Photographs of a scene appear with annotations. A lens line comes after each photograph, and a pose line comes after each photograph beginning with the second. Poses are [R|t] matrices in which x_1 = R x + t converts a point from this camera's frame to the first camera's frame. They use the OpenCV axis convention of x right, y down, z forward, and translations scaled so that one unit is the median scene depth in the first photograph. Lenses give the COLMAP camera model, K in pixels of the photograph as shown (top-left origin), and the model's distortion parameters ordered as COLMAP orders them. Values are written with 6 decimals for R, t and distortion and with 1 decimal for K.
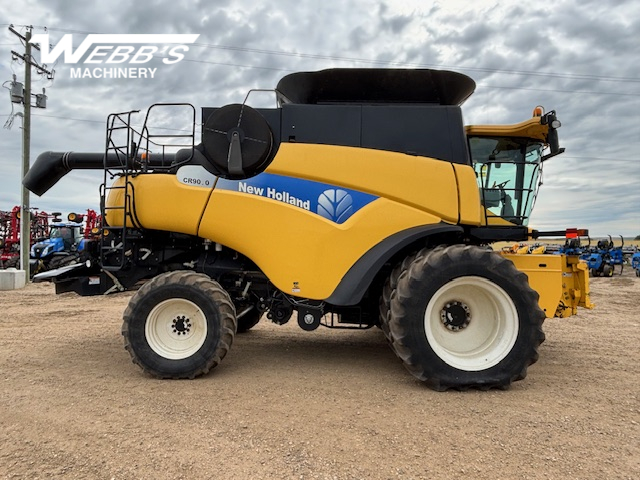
lens RADIAL K [[438.0, 0, 311.5], [0, 438.0, 239.1], [0, 0, 1]] dist [0.024865, 0.001621]
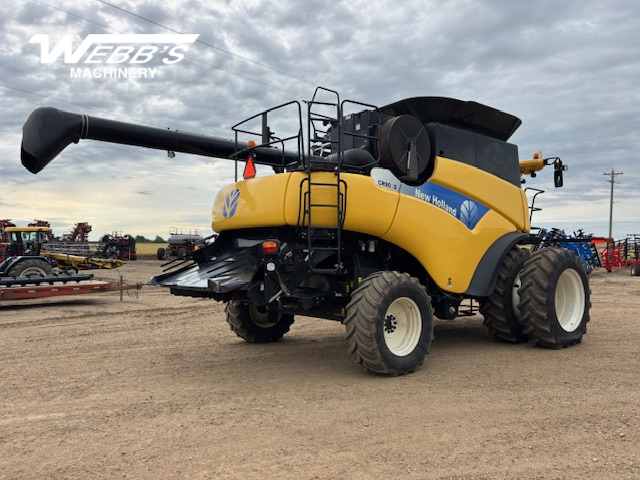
lens RADIAL K [[492.2, 0, 315.9], [0, 492.2, 238.6], [0, 0, 1]] dist [0.095384, -0.124521]
pose [[0.785623, 0.014660, 0.618531, -1.114464], [-0.010365, 0.999891, -0.010535, 0.010238], [-0.618618, 0.001865, 0.785690, 0.188533]]
